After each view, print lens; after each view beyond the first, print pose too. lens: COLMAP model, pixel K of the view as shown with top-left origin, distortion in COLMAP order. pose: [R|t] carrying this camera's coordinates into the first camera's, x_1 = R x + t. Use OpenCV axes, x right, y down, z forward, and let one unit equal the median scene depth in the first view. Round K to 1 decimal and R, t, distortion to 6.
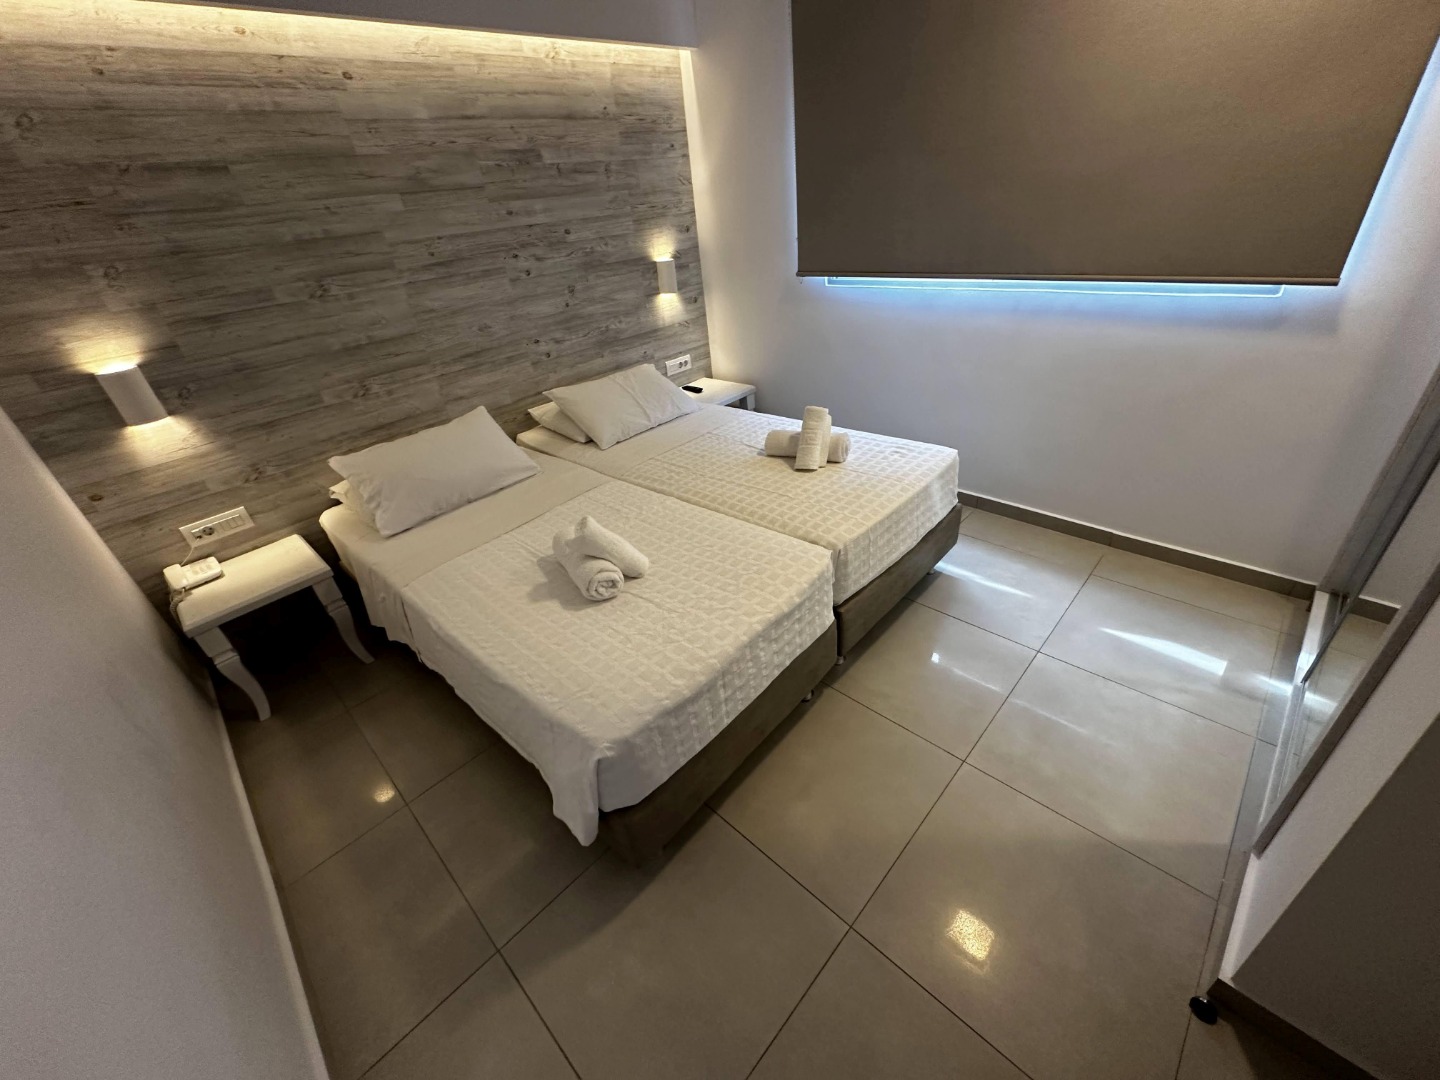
lens RADIAL K [[581.9, 0, 714.2], [0, 581.9, 534.6], [0, 0, 1]] dist [0.010370, 0.000271]
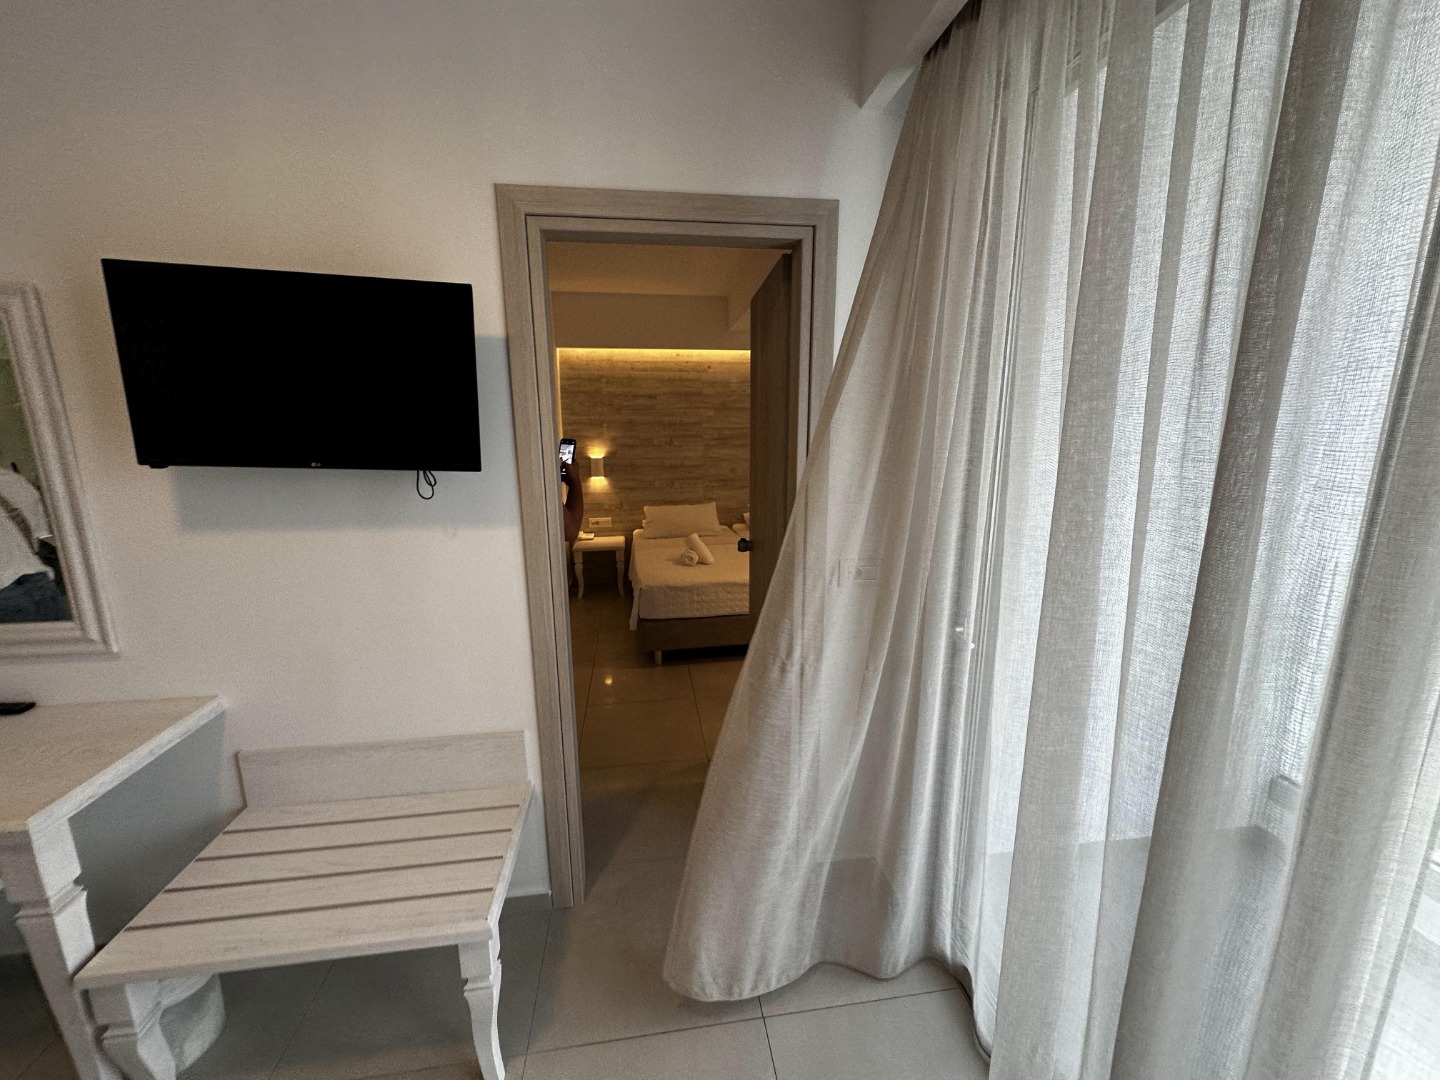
lens RADIAL K [[581.9, 0, 724.0], [0, 581.9, 542.2], [0, 0, 1]] dist [0.010370, 0.000271]
pose [[0.790363, 0.218304, -0.572424, 0.978213], [-0.374004, 0.911973, -0.168602, 0.282103], [0.485229, 0.347346, 0.802436, -0.676655]]
